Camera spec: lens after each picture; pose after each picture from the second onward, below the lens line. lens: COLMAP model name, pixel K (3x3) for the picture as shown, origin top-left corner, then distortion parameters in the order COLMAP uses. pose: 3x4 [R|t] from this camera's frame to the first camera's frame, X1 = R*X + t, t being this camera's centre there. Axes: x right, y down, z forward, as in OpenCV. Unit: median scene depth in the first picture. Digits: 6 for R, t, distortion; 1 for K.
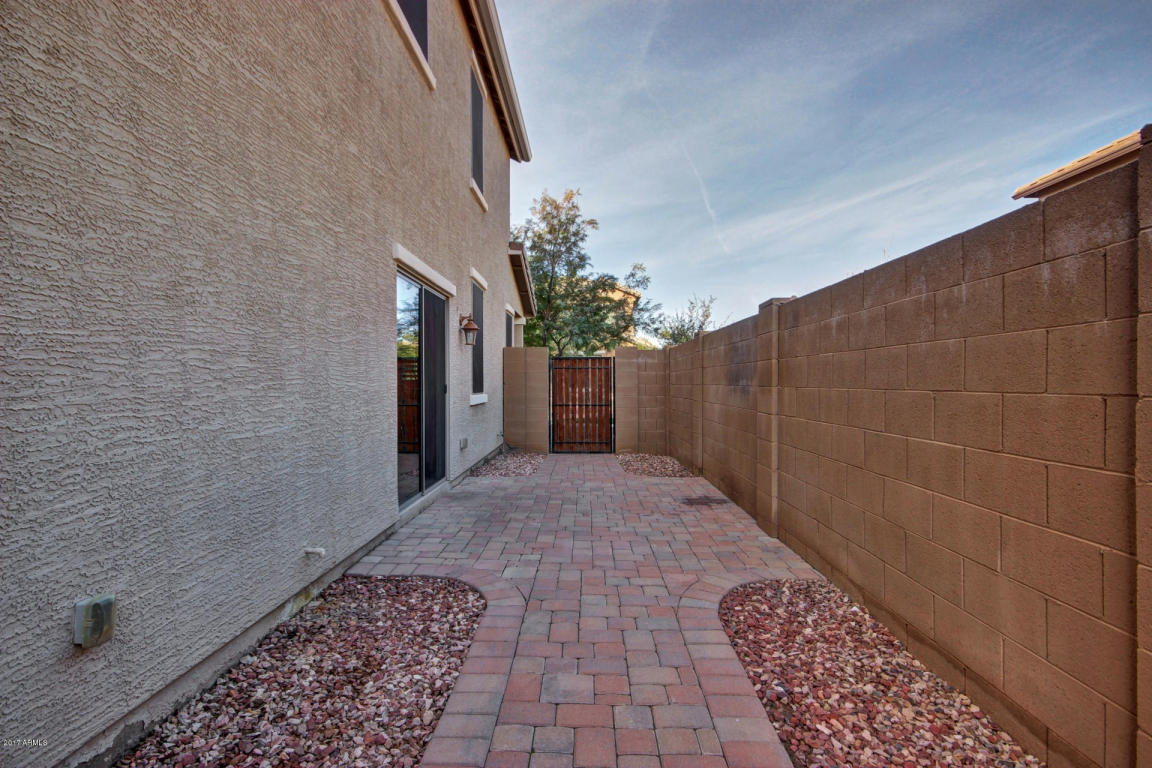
lens RADIAL K [[592.7, 0, 576.0], [0, 592.7, 384.0], [0, 0, 1]] dist [0.003655, 0.000625]
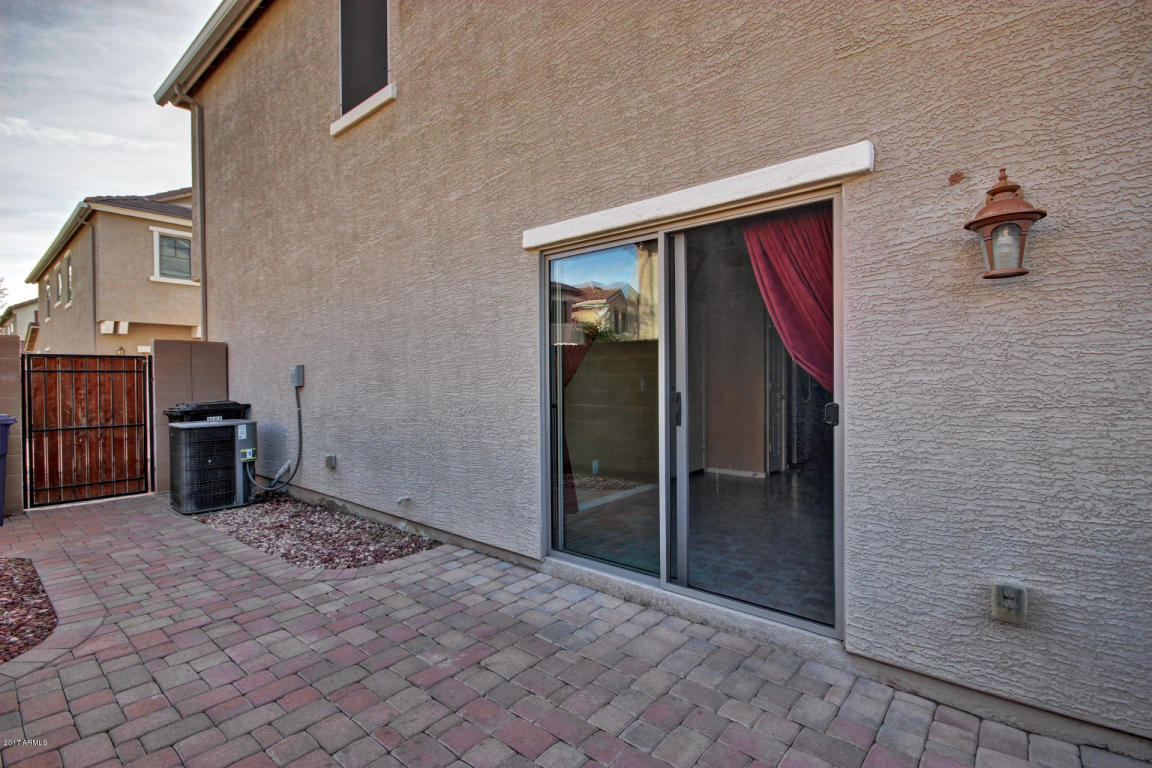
lens RADIAL K [[534.5, 0, 576.0], [0, 534.5, 384.0], [0, 0, 1]] dist [-0.000878, 0.000084]
pose [[-0.635790, 0.017028, -0.771674, 0.101811], [0.009029, 0.999852, 0.014624, -0.011747], [0.771809, 0.002330, -0.635850, 0.629398]]
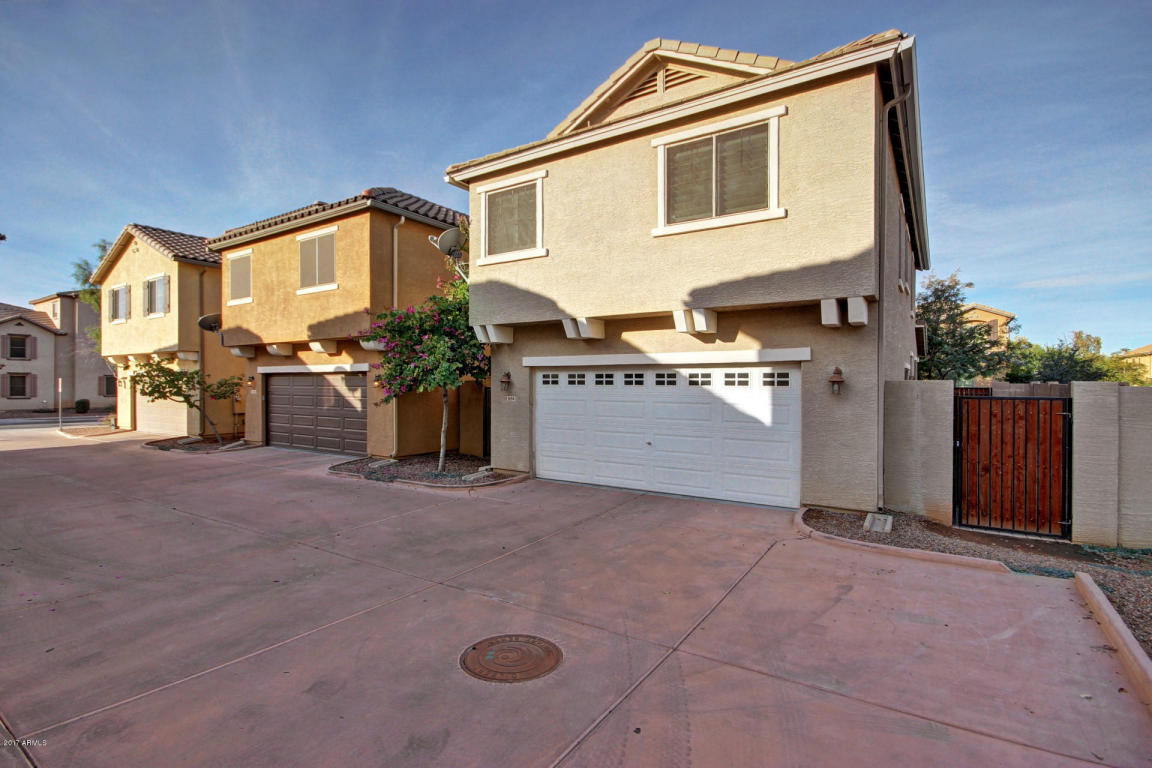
lens RADIAL K [[530.4, 0, 564.9], [0, 530.4, 383.7], [0, 0, 1]] dist [0.005388, -0.007548]
pose [[0.830495, 0.003872, -0.557013, -0.102258], [-0.006931, 0.999970, -0.003383, -0.033241], [0.556983, 0.006670, 0.830497, -0.911981]]
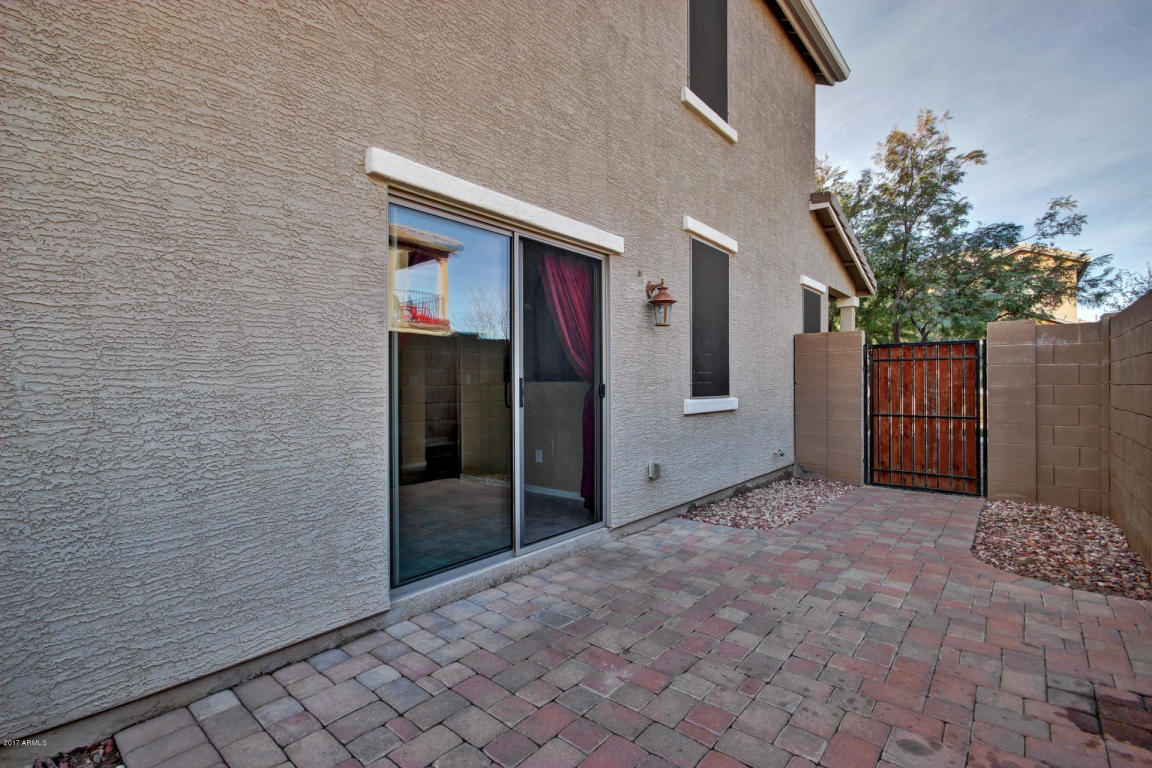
lens RADIAL K [[530.4, 0, 564.9], [0, 530.4, 383.7], [0, 0, 1]] dist [0.005388, -0.007548]
pose [[0.770316, 0.000640, -0.637663, 0.076495], [-0.000449, 1.000000, 0.000461, -0.000301], [0.637663, -0.000069, 0.770316, 0.290772]]
